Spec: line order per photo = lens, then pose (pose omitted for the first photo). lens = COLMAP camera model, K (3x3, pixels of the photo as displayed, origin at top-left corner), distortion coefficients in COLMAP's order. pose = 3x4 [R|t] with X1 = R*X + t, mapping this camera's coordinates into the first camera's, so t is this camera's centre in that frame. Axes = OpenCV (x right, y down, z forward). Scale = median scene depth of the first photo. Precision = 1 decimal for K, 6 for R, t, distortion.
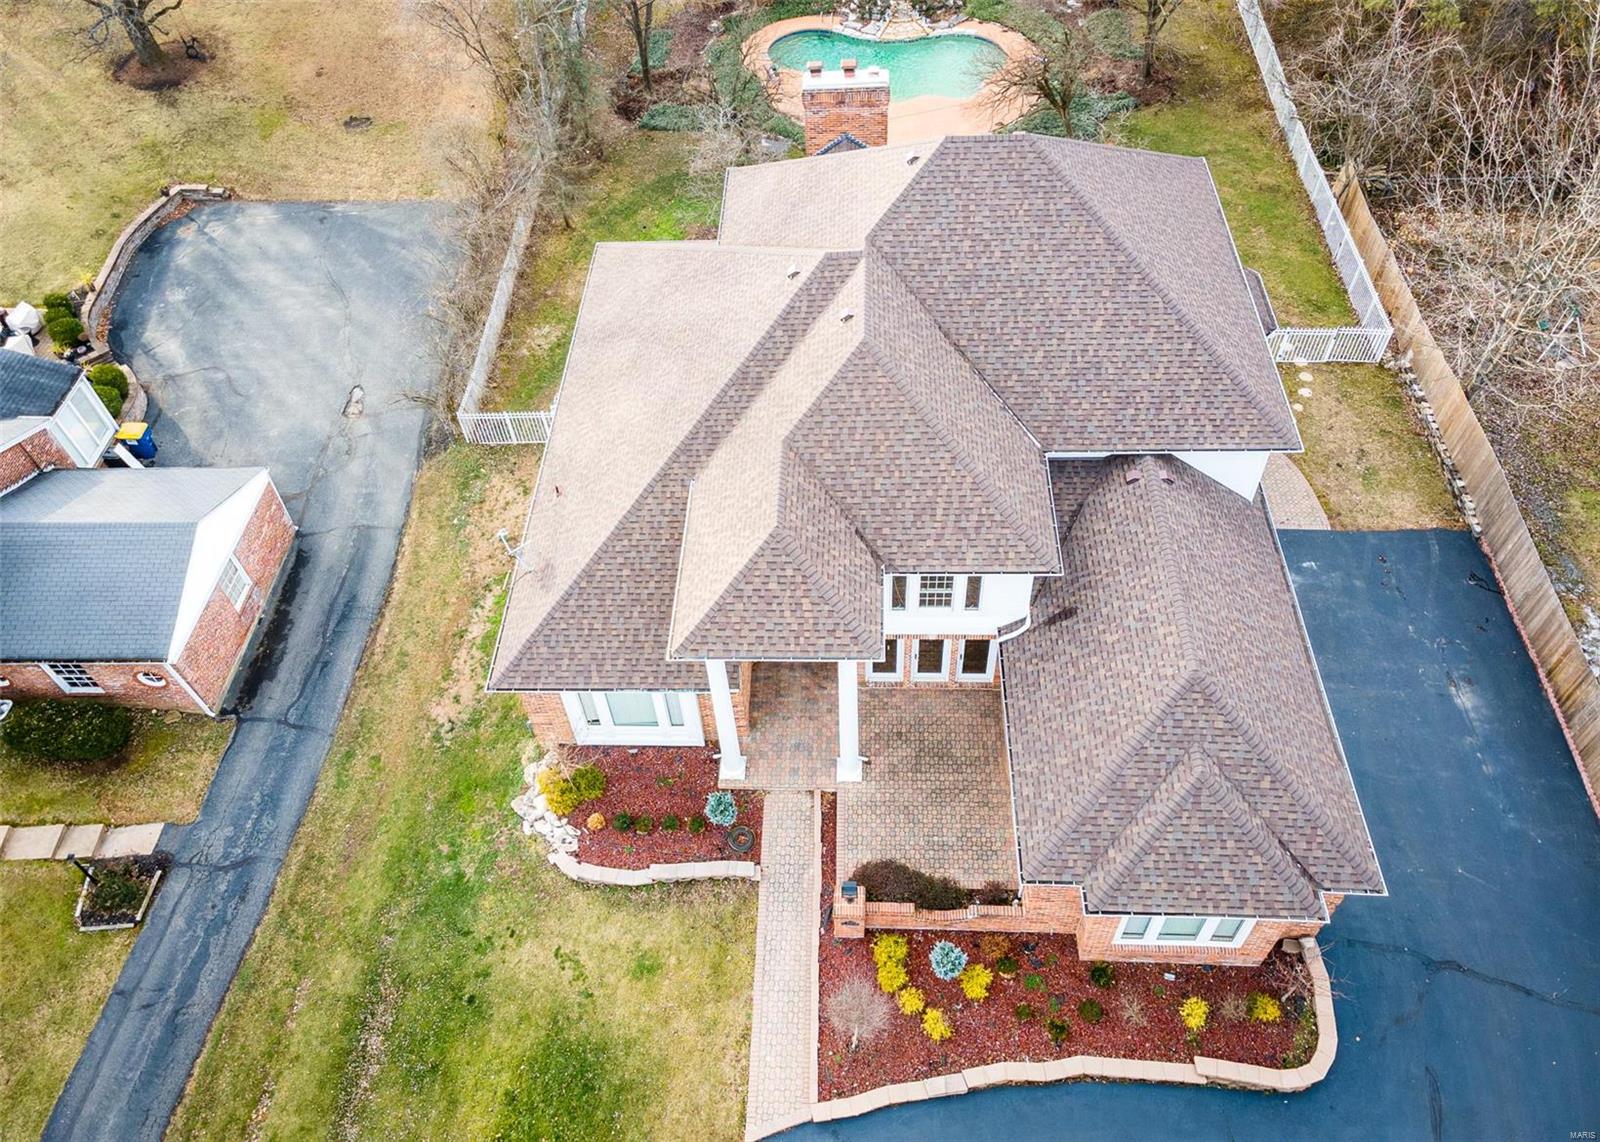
lens RADIAL K [[1172.0, 0, 791.5], [0, 1172.0, 520.6], [0, 0, 1]] dist [0.045676, 0.007731]
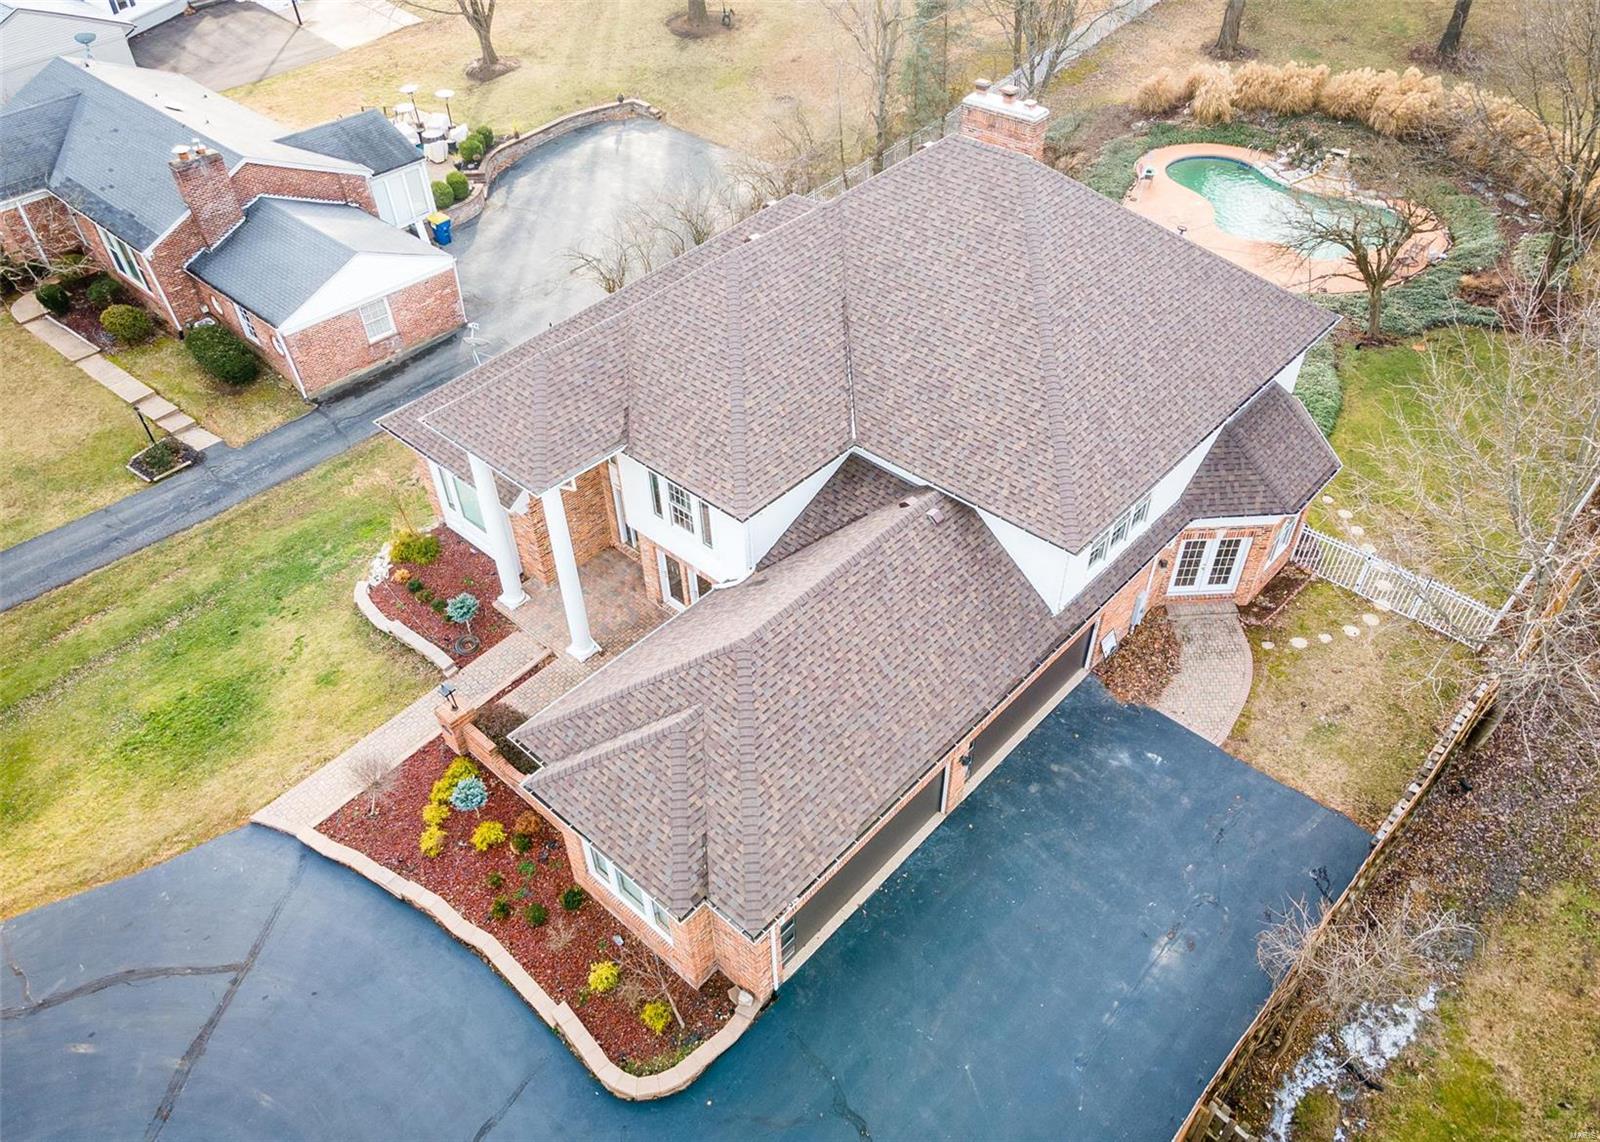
lens RADIAL K [[1162.1, 0, 800.0], [0, 1162.1, 571.0], [0, 0, 1]] dist [0.051807, 0.007832]
pose [[0.765966, 0.455721, -0.453448, 0.642932], [-0.493800, 0.868703, 0.038928, 0.016520], [0.411652, 0.194095, 0.890432, 0.146667]]
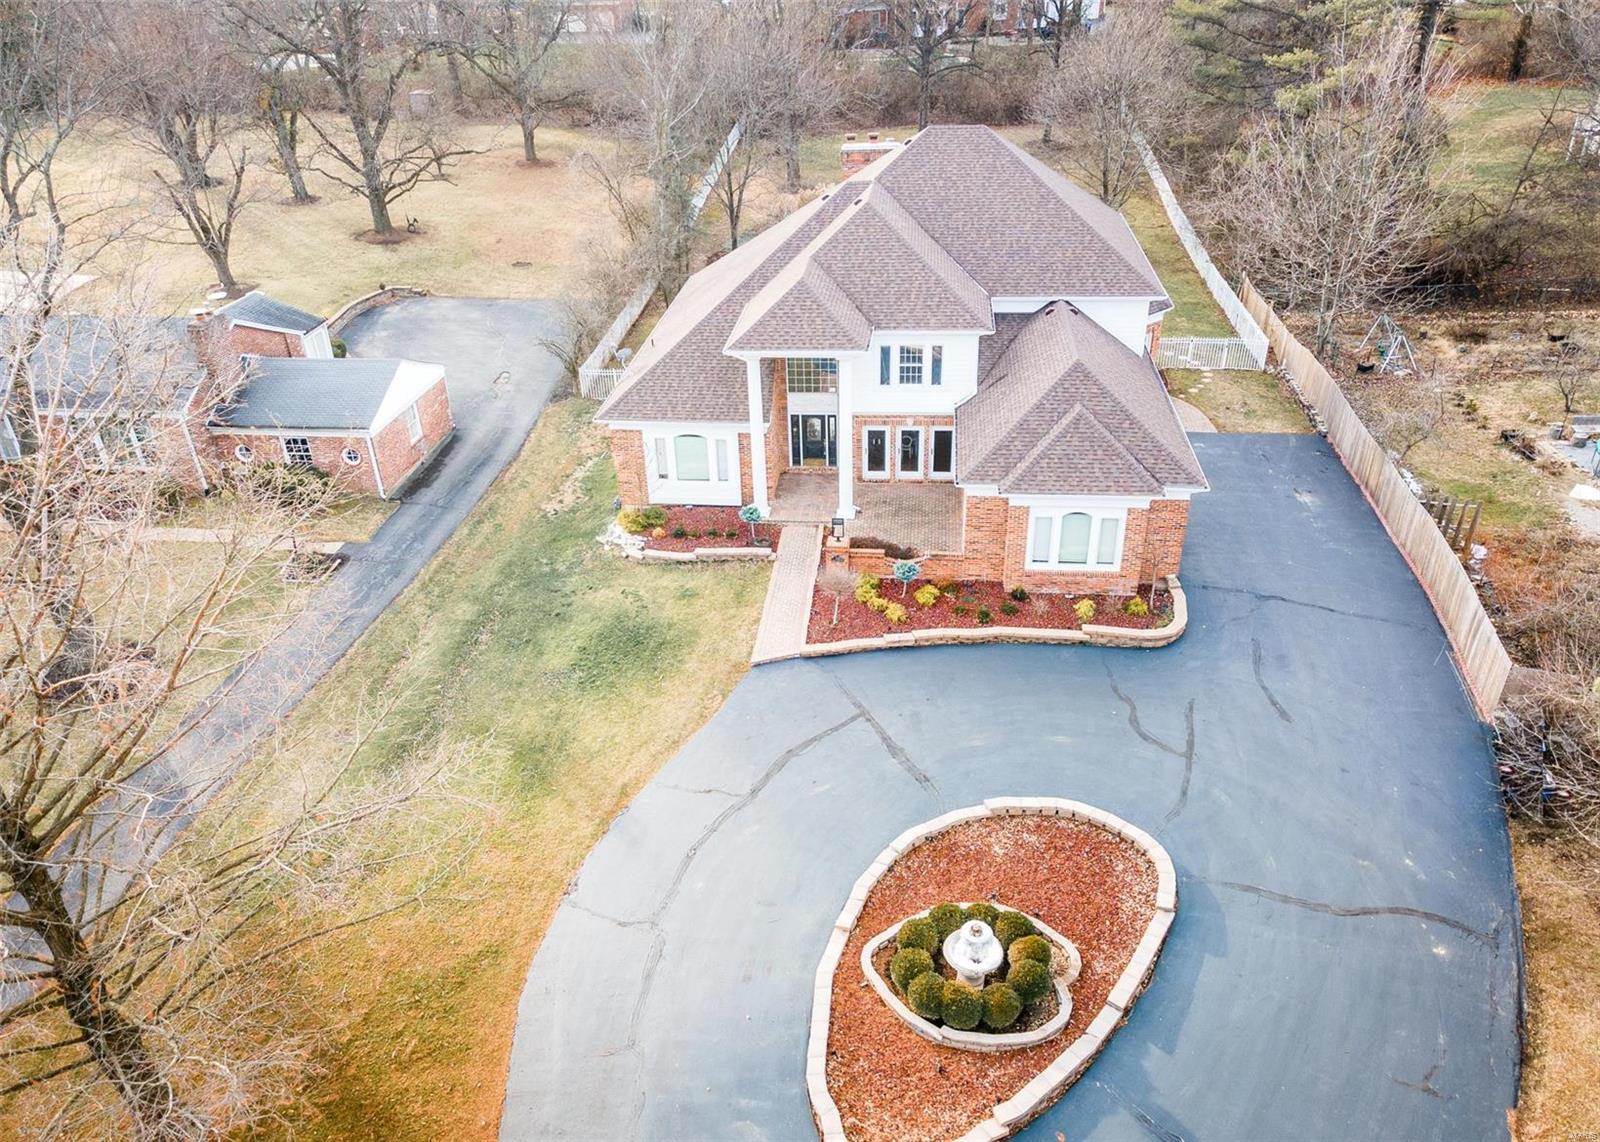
lens RADIAL K [[1150.4, 0, 800.0], [0, 1150.4, 571.0], [0, 0, 1]] dist [0.085192, -0.161515]
pose [[0.997503, 0.050407, -0.049456, 0.066145], [-0.063722, 0.944338, -0.322747, 0.718553], [0.030435, 0.325093, 0.945192, -0.244833]]
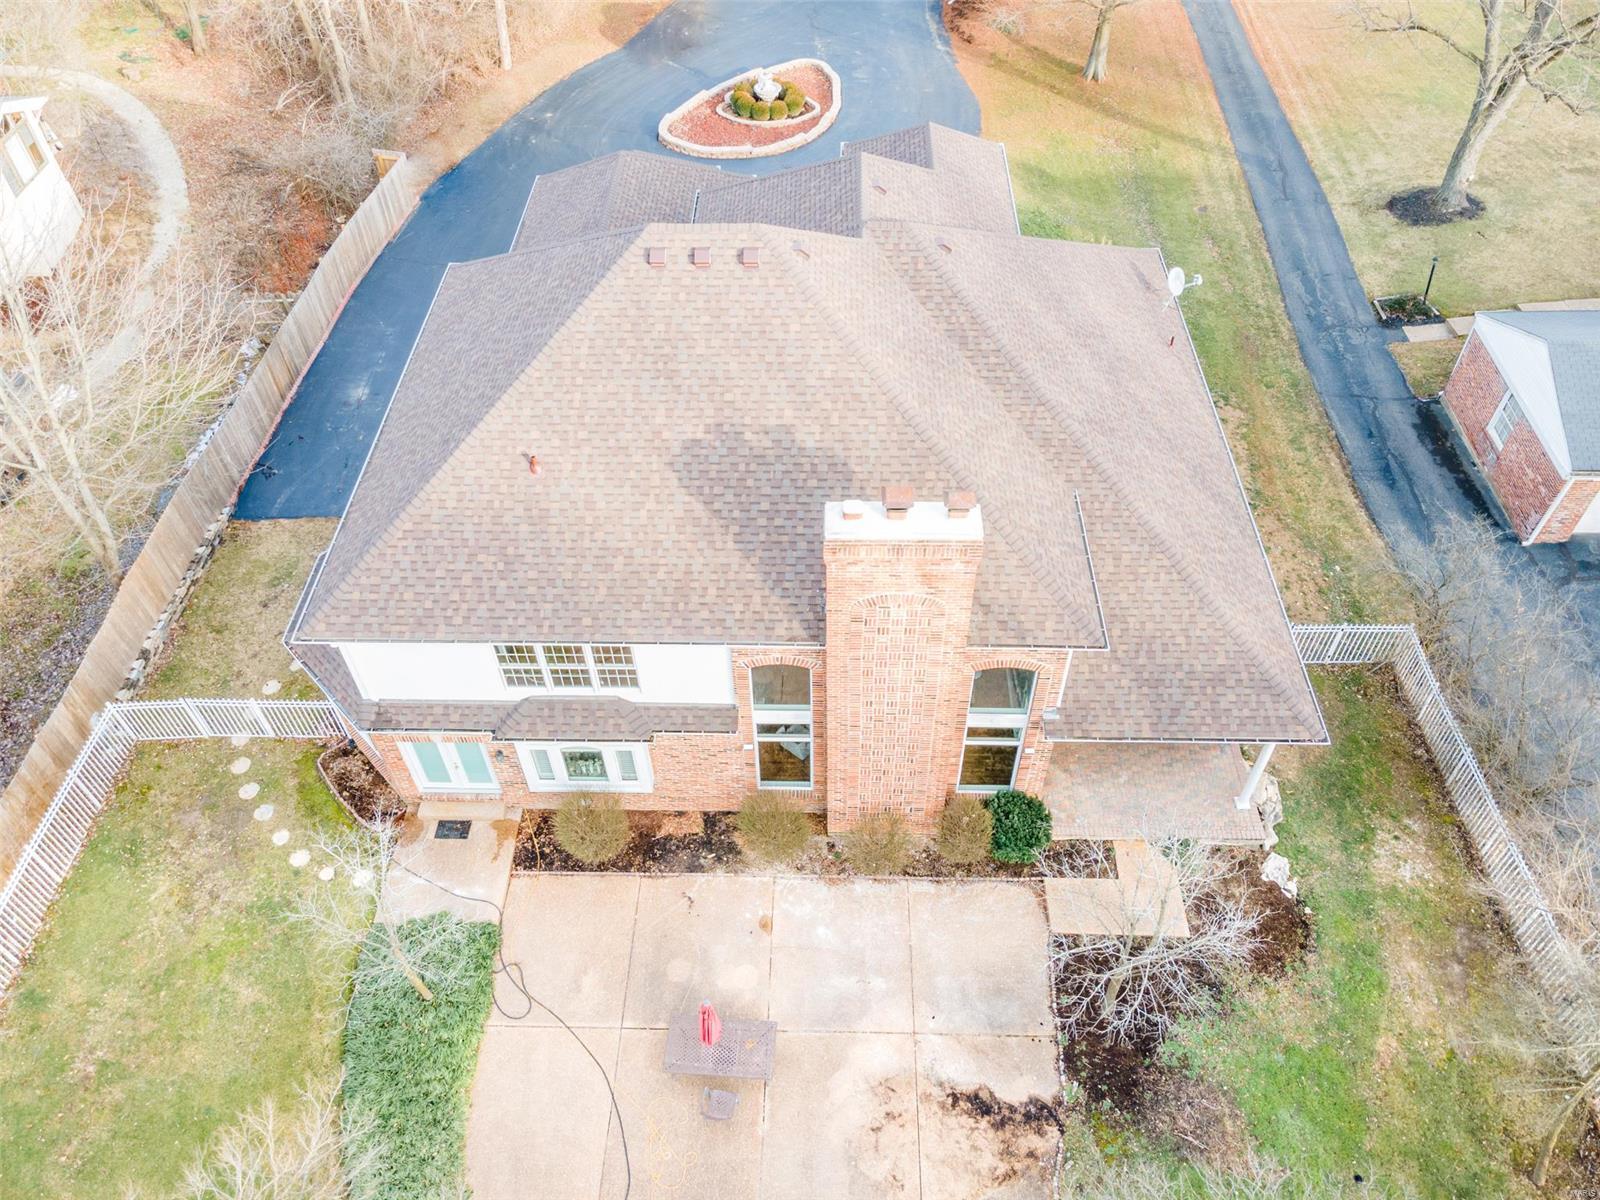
lens RADIAL K [[1156.7, 0, 795.3], [0, 1156.7, 601.5], [0, 0, 1]] dist [0.055373, 0.000557]
pose [[-0.997052, 0.060684, 0.046948, 0.080154], [0.040212, -0.107812, 0.993358, -1.081791], [0.065343, 0.992317, 0.105054, 1.157119]]
